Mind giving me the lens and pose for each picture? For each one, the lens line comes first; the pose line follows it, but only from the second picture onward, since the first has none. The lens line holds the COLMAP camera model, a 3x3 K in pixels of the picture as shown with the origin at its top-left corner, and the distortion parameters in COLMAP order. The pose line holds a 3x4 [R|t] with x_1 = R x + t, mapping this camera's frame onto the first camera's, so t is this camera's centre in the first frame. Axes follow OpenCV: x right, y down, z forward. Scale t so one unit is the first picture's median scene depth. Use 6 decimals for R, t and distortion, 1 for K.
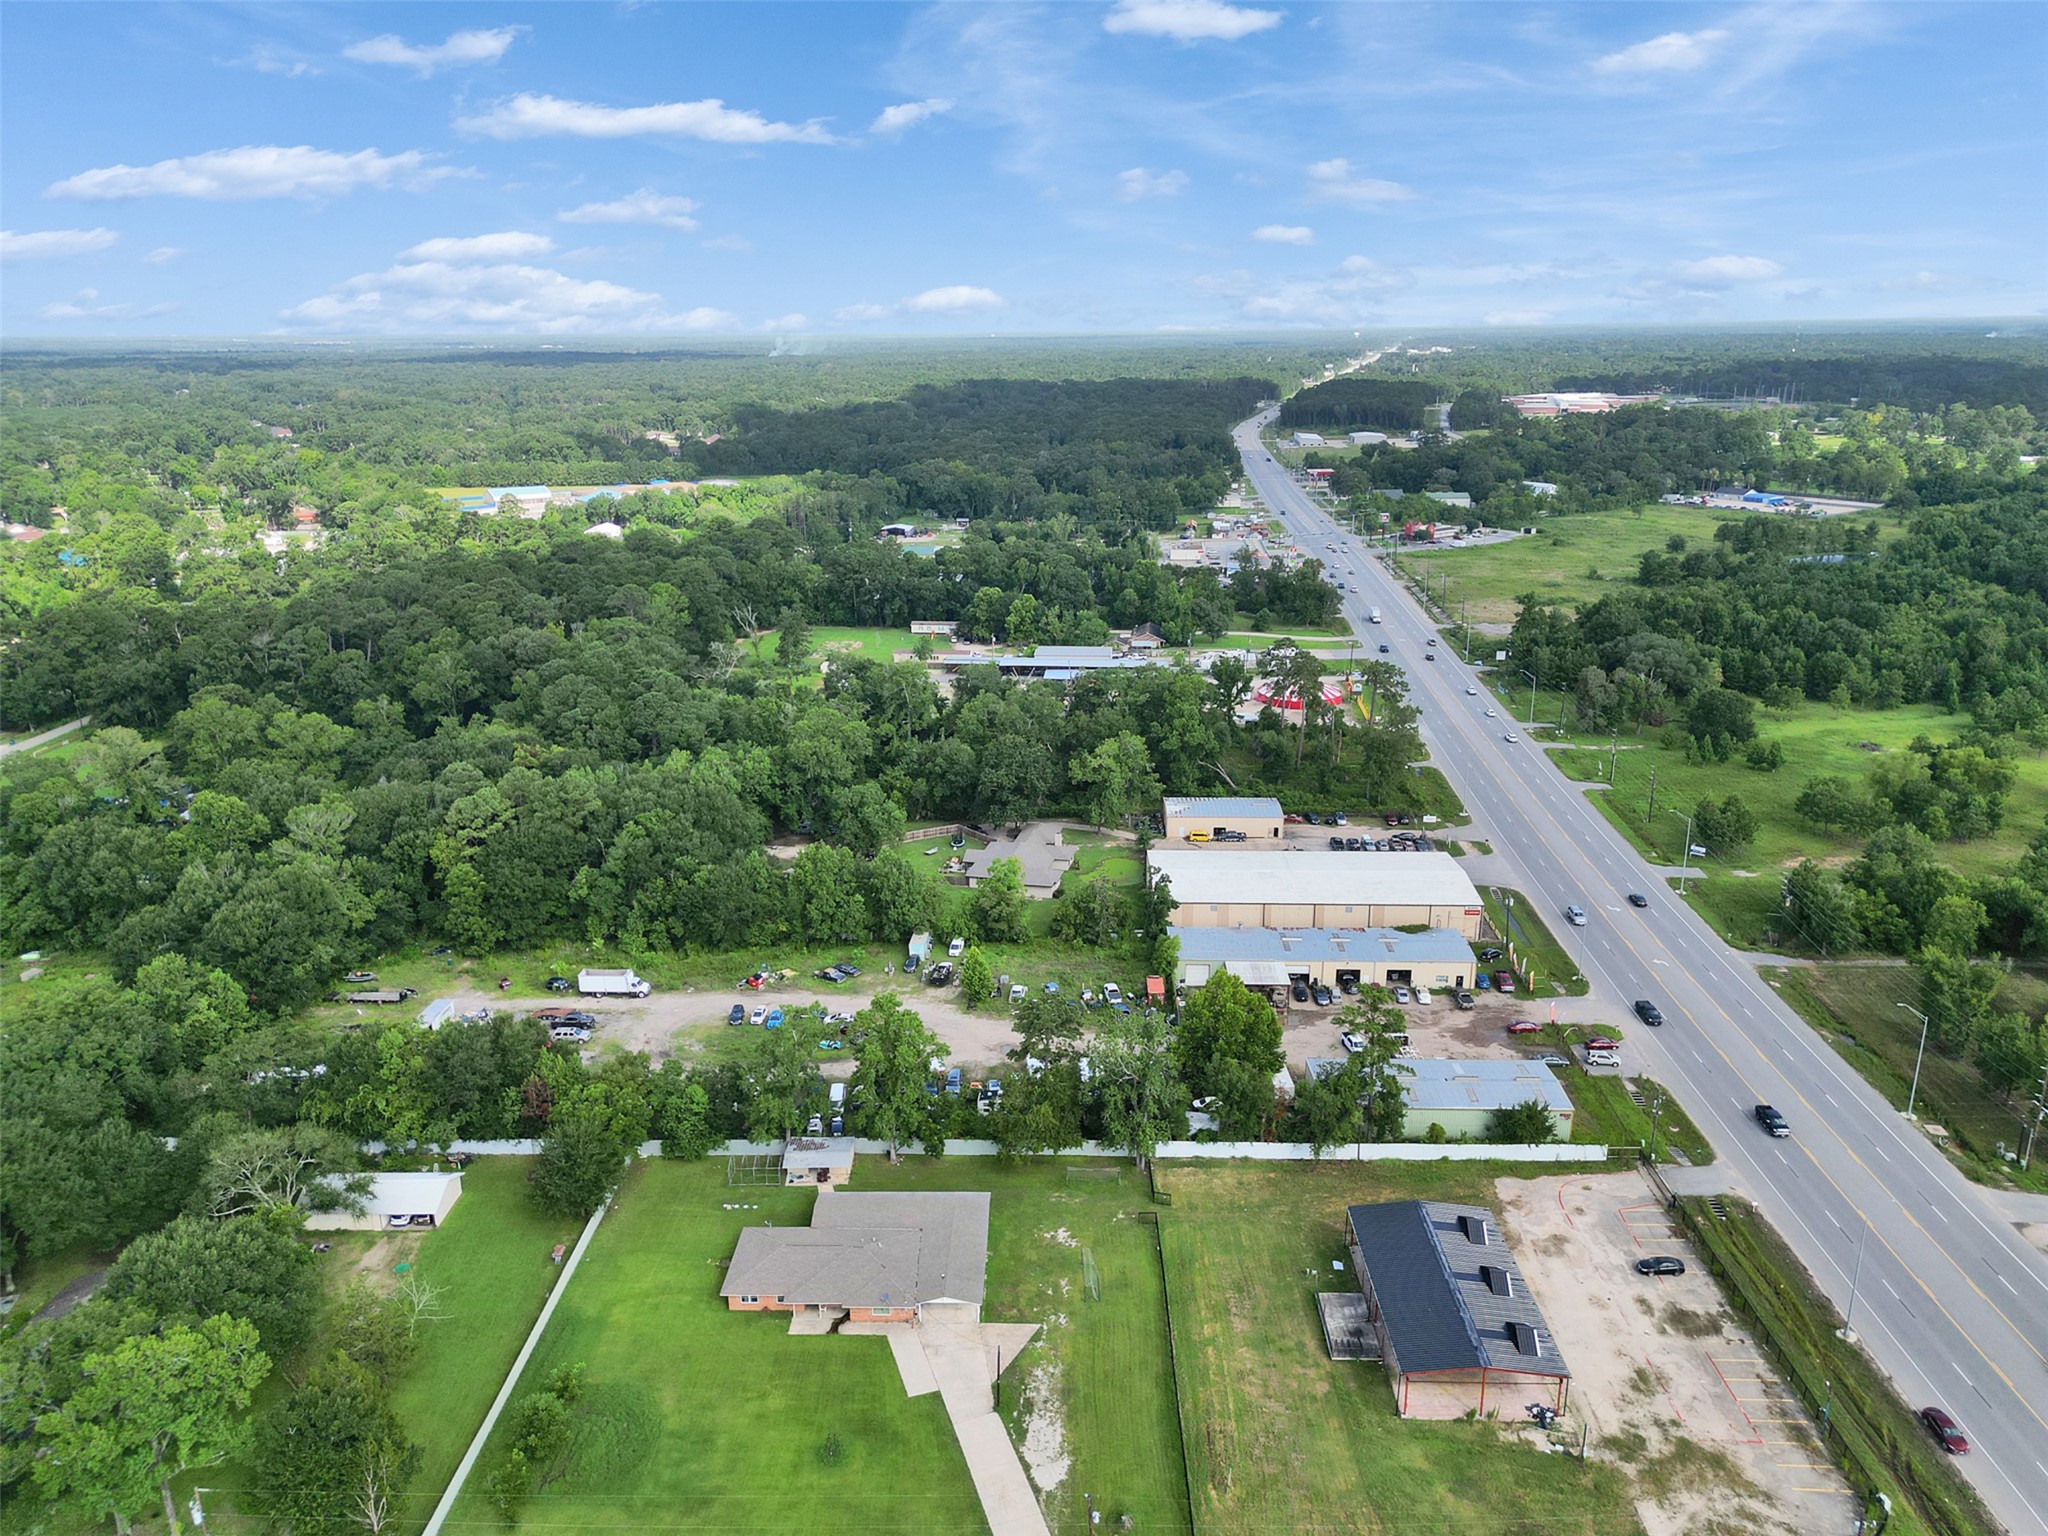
lens RADIAL K [[1433.1, 0, 1024.0], [0, 1433.1, 768.0], [0, 0, 1]] dist [0.086402, -0.084718]
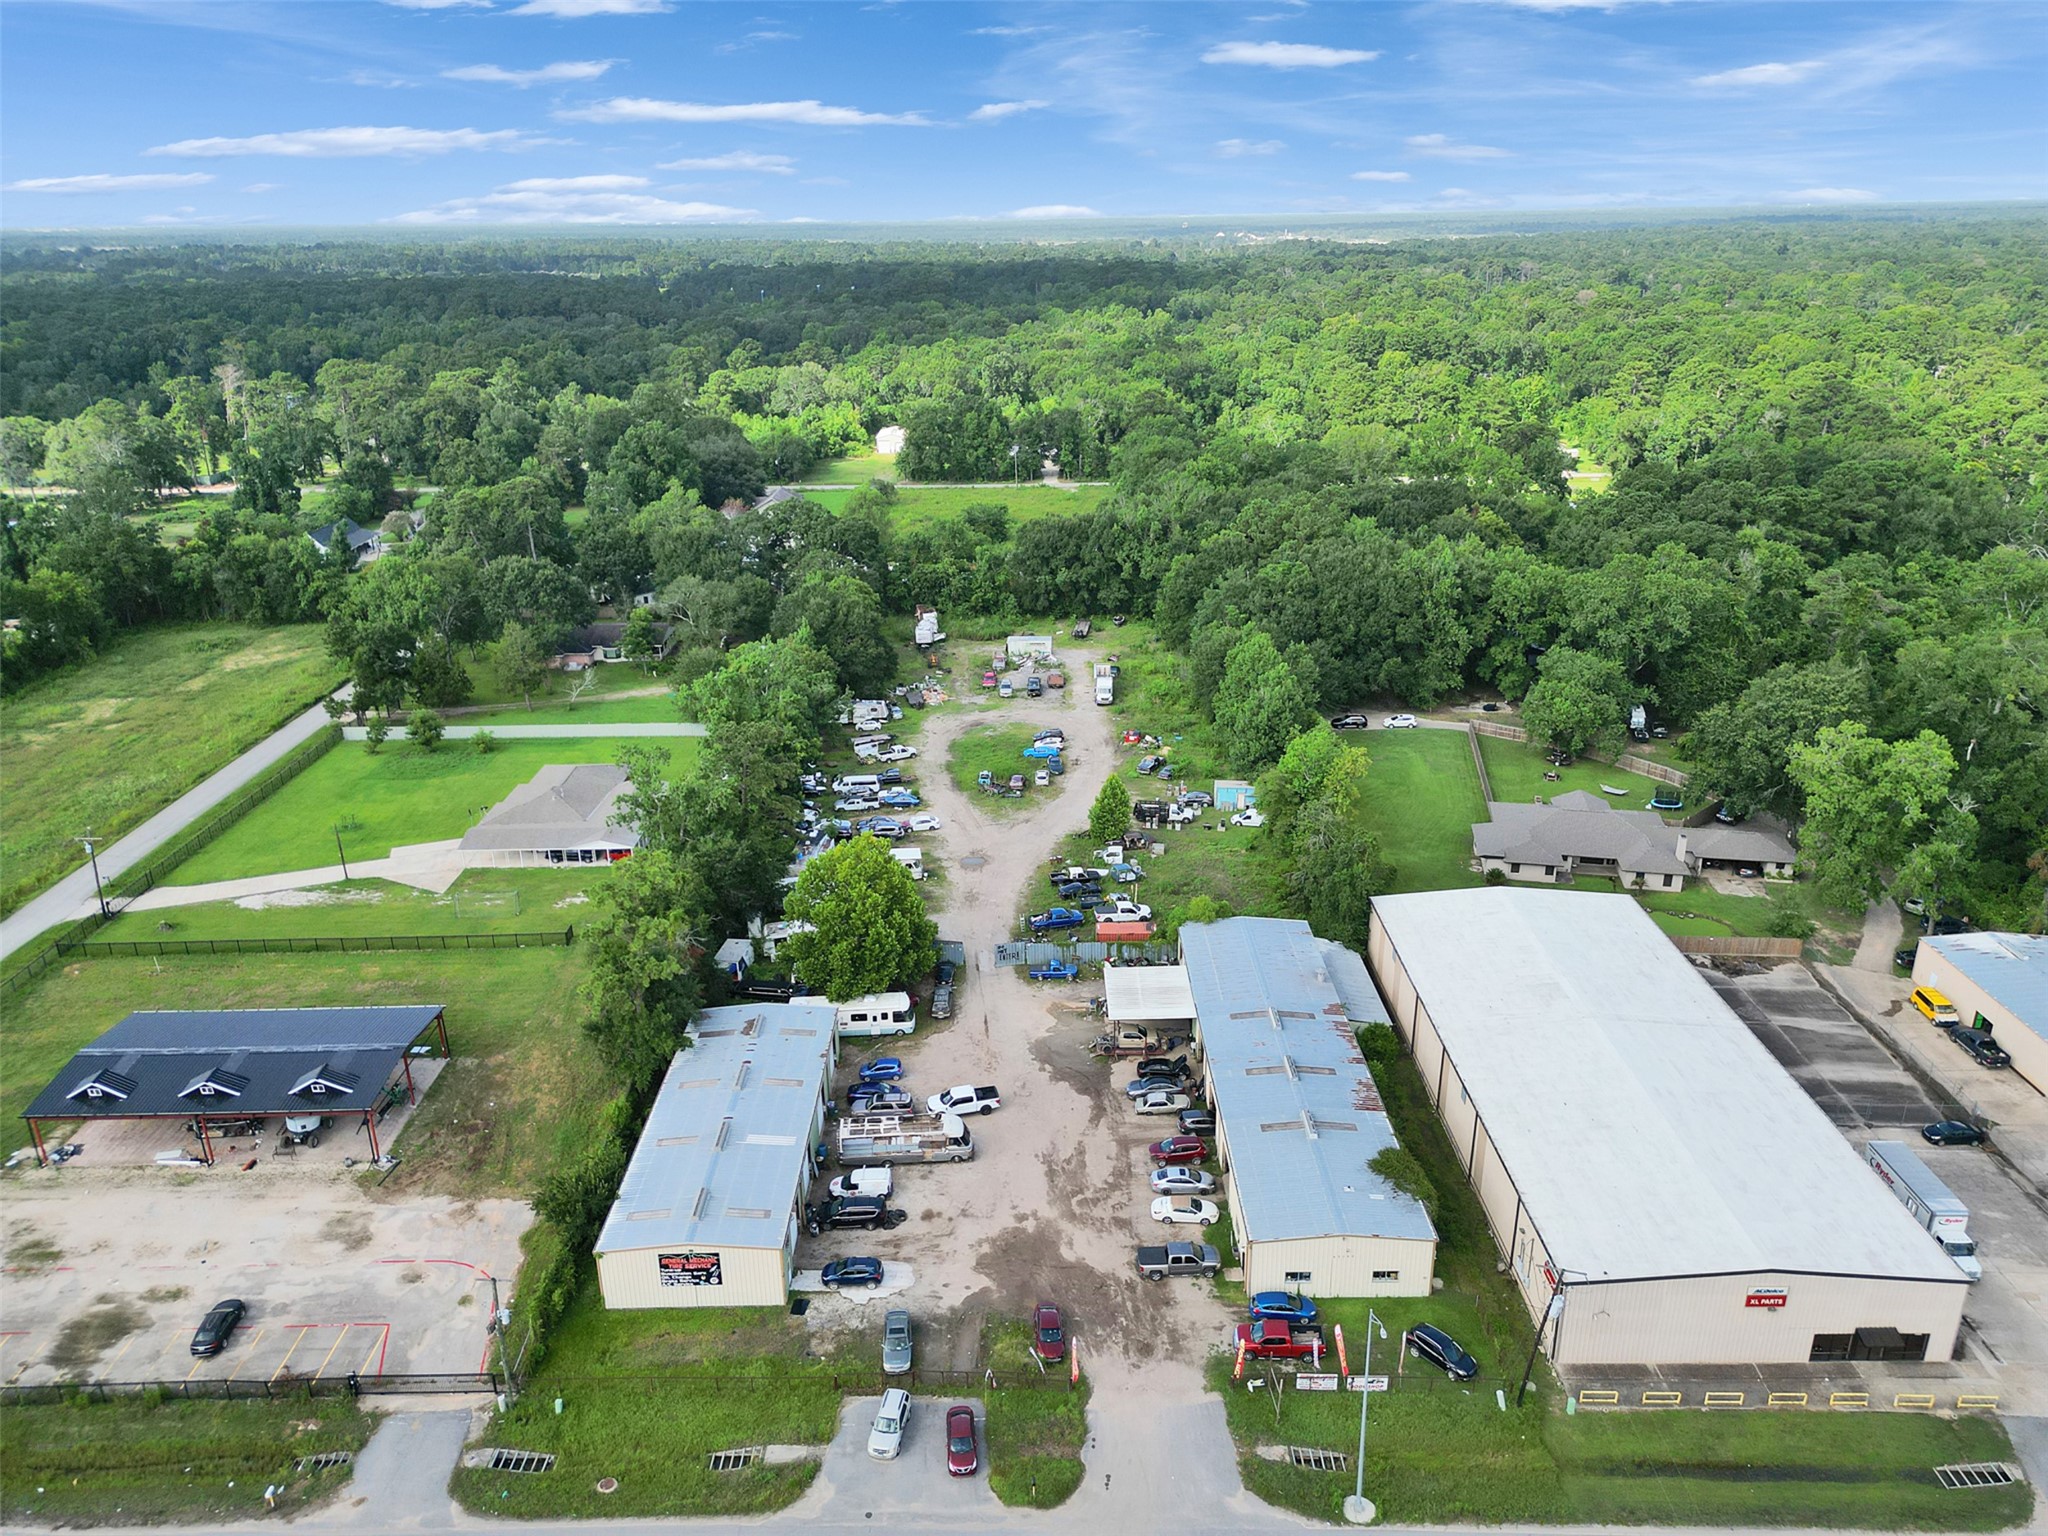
lens RADIAL K [[1434.5, 0, 1024.0], [0, 1434.5, 768.0], [0, 0, 1]] dist [0.084363, -0.087099]
pose [[0.030738, 0.366204, -0.930027, 0.835401], [-0.281857, 0.895881, 0.343444, -0.156347], [0.958964, 0.251578, 0.130755, 1.062221]]
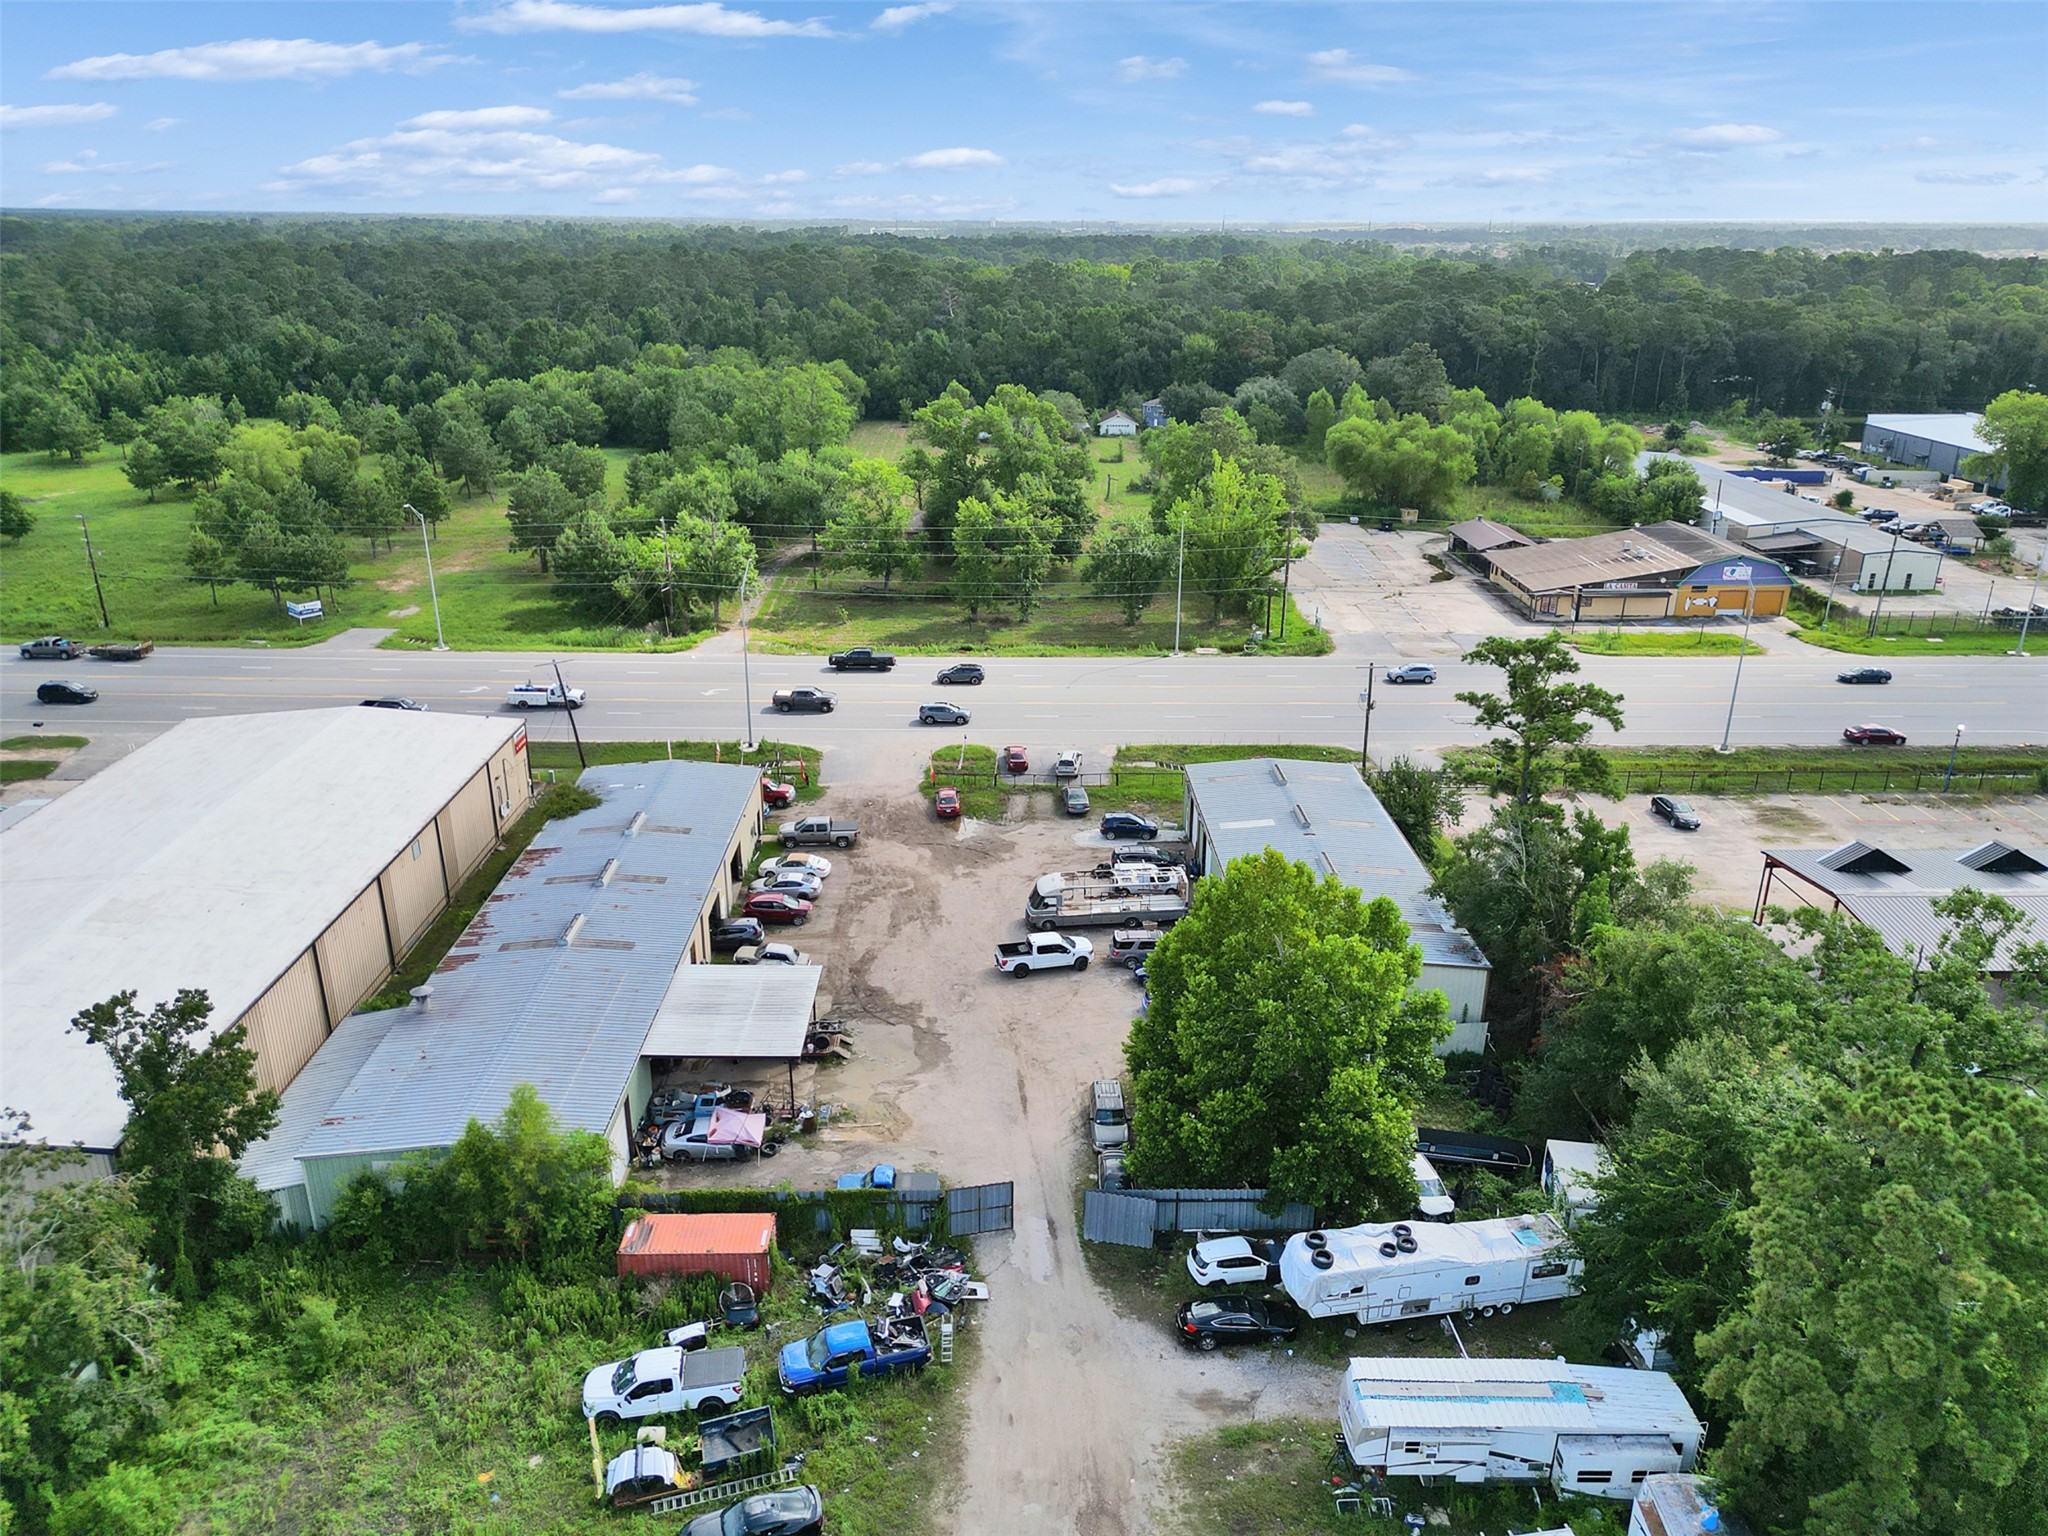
lens RADIAL K [[1436.5, 0, 1024.0], [0, 1436.5, 768.0], [0, 0, 1]] dist [0.082200, -0.082955]
pose [[-0.047277, -0.347628, 0.936440, -0.175351], [0.291003, 0.892029, 0.345834, -0.006874], [-0.955553, 0.288857, 0.058988, 1.121447]]
